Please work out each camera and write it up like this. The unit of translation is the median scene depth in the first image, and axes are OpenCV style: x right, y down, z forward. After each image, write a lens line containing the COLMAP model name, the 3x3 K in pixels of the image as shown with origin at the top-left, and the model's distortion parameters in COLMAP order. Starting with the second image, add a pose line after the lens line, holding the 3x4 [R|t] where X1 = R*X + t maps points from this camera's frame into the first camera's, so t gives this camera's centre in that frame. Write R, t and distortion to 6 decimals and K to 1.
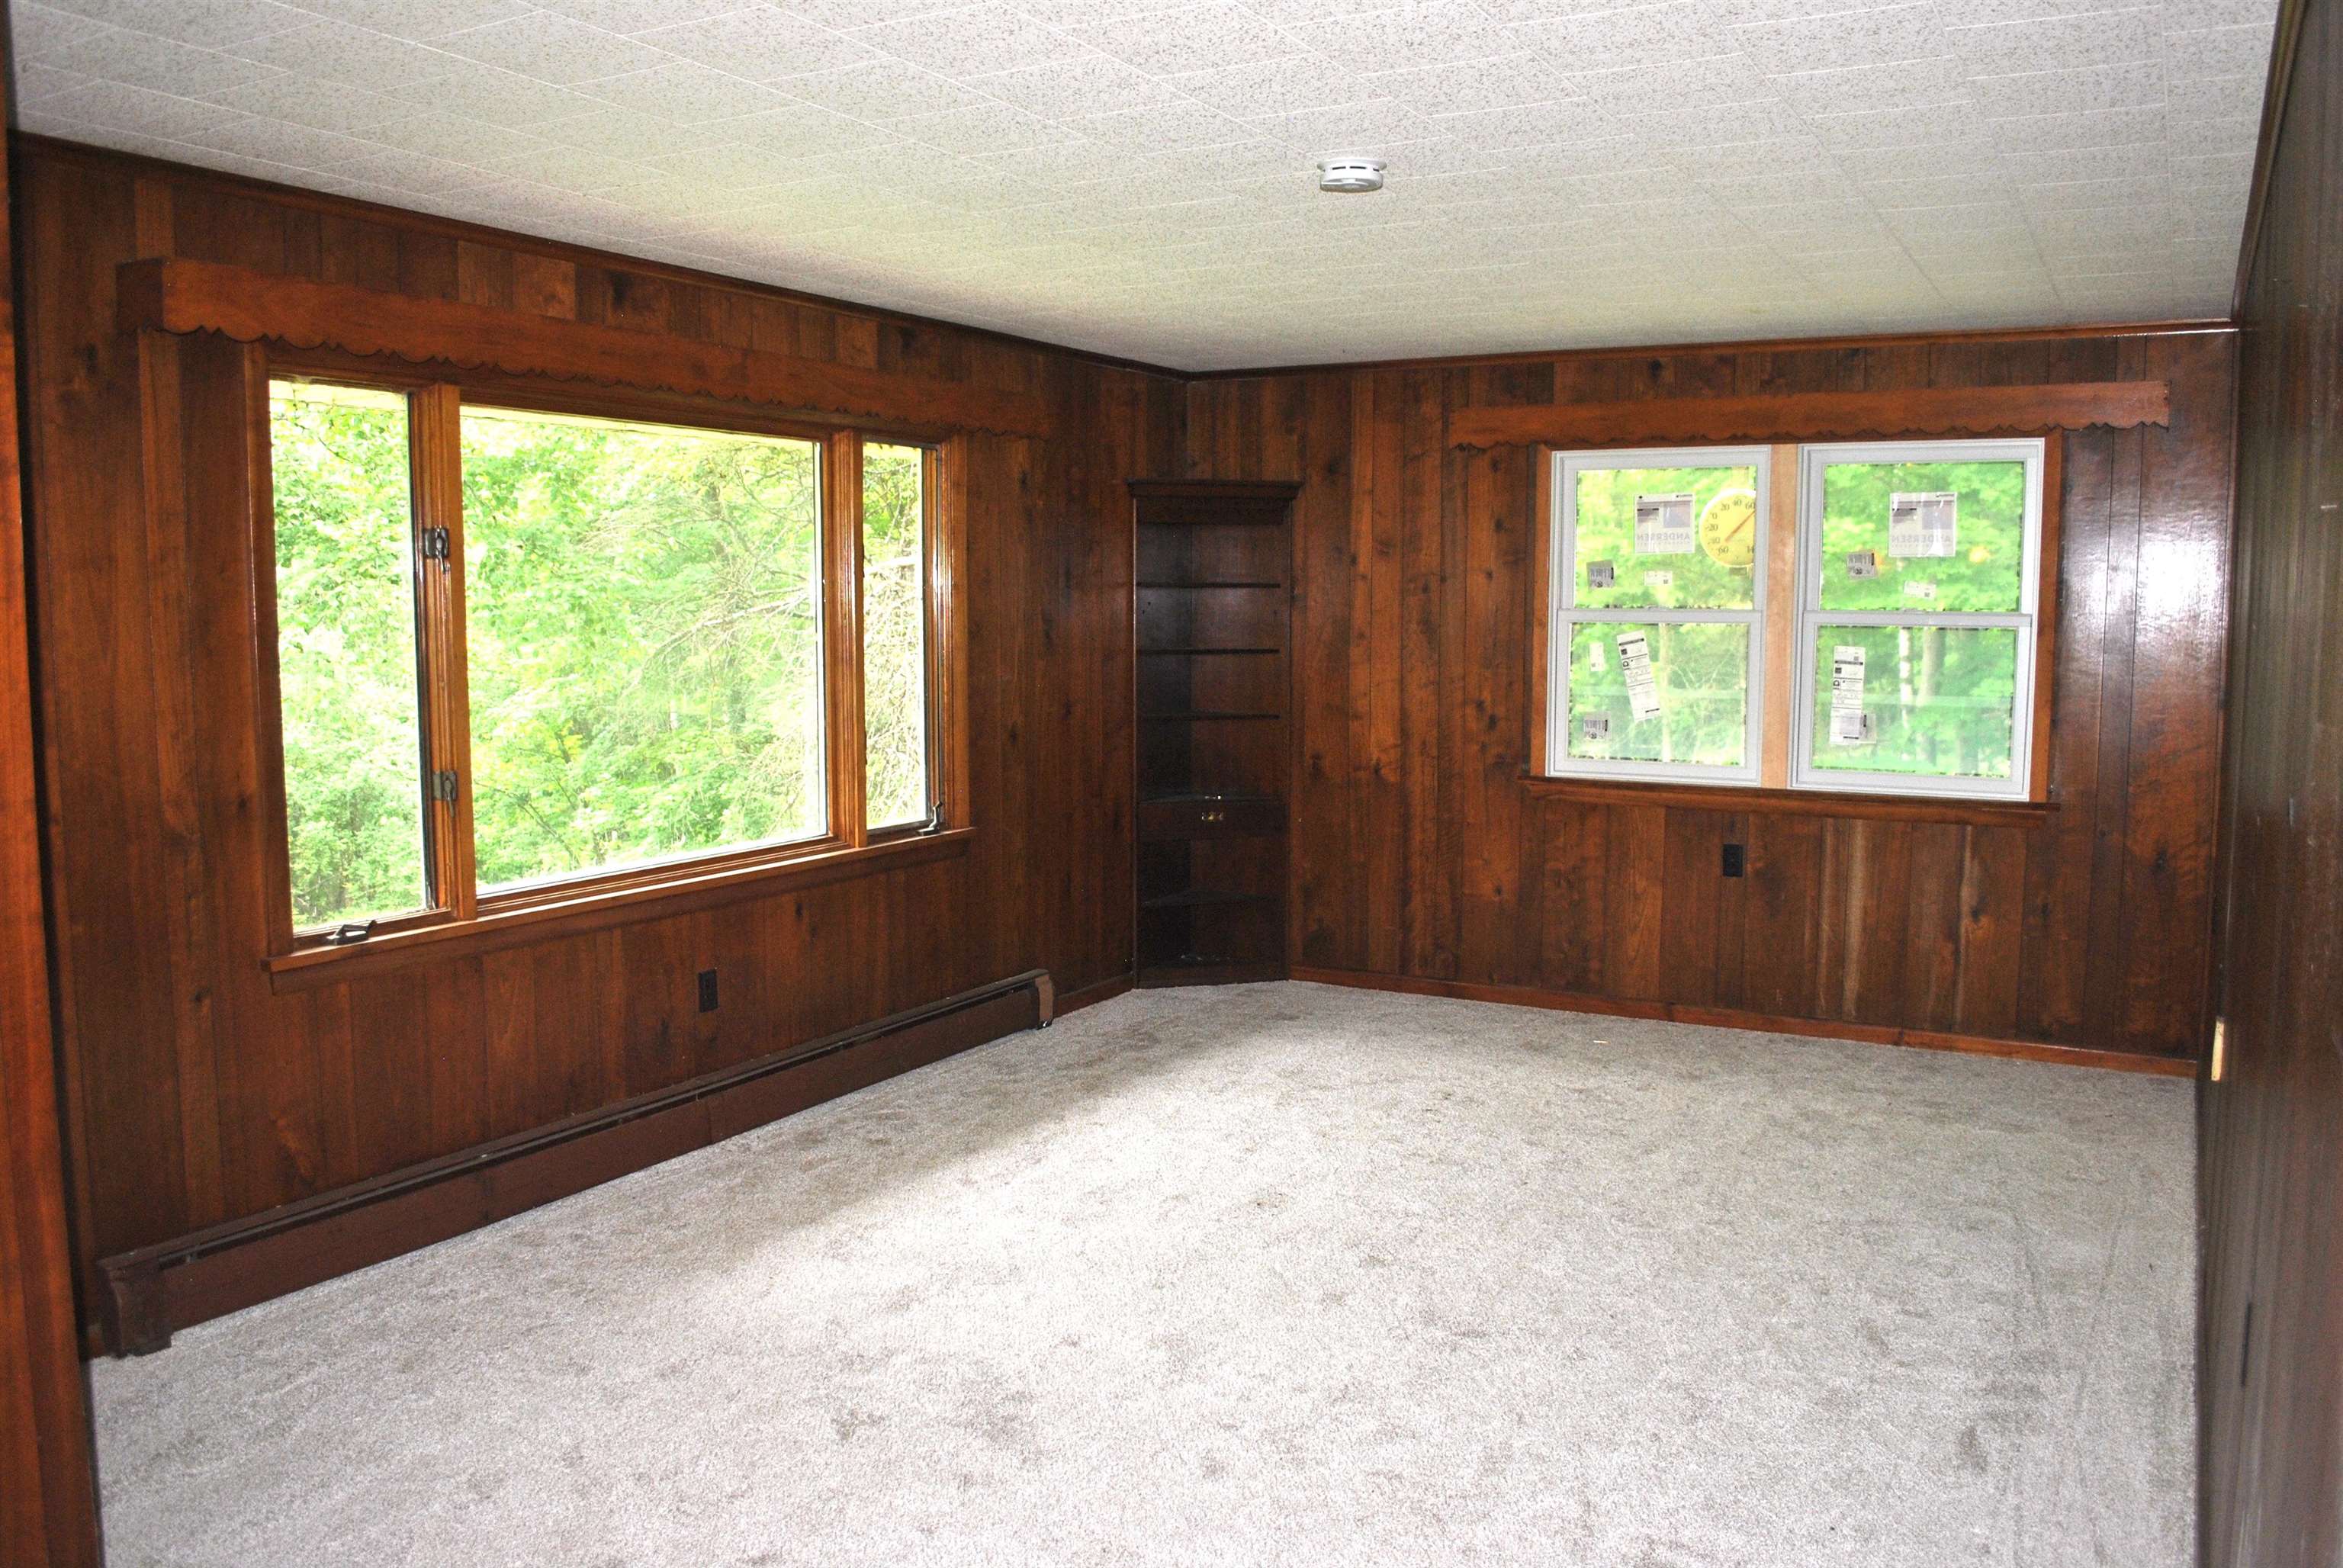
lens RADIAL K [[1854.2, 0, 1183.8], [0, 1854.2, 778.0], [0, 0, 1]] dist [-0.069944, 0.005619]
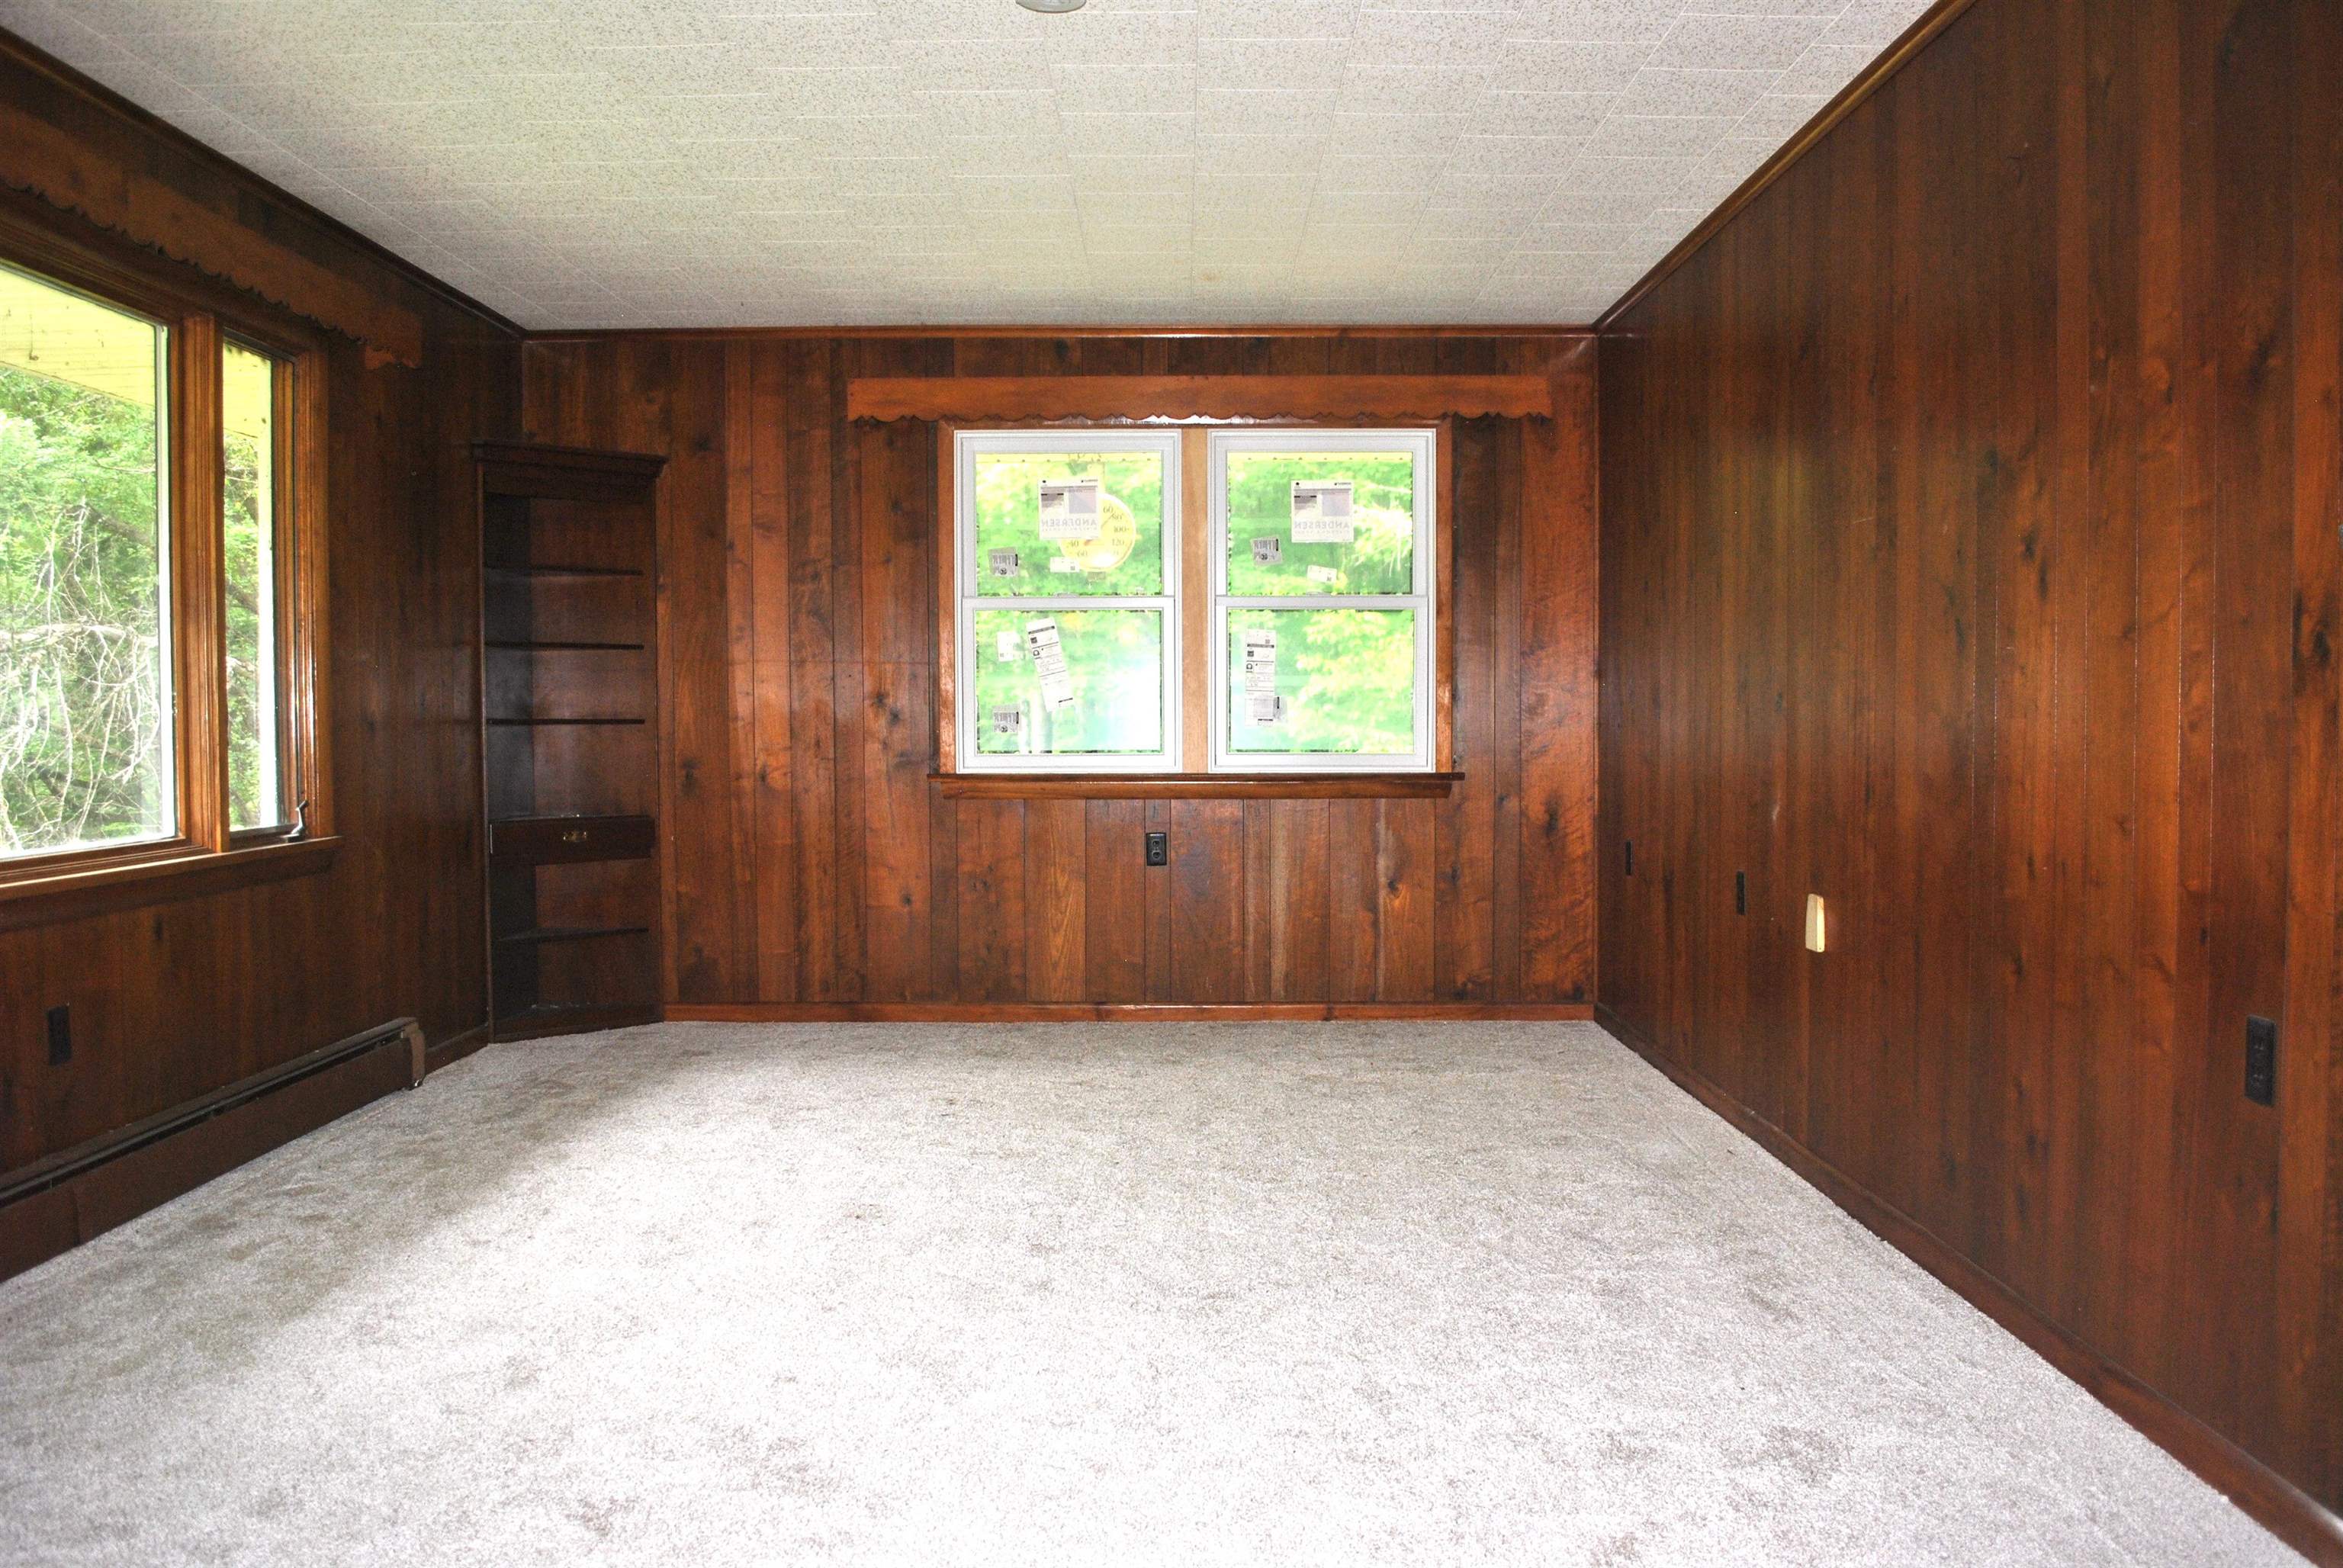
lens RADIAL K [[1854.2, 0, 1171.6], [0, 1854.2, 793.7], [0, 0, 1]] dist [-0.069944, 0.005619]
pose [[0.878020, -0.024825, 0.477980, -0.176508], [0.051587, 0.997745, -0.042943, 0.061624], [-0.475836, 0.062362, 0.877320, 0.135913]]
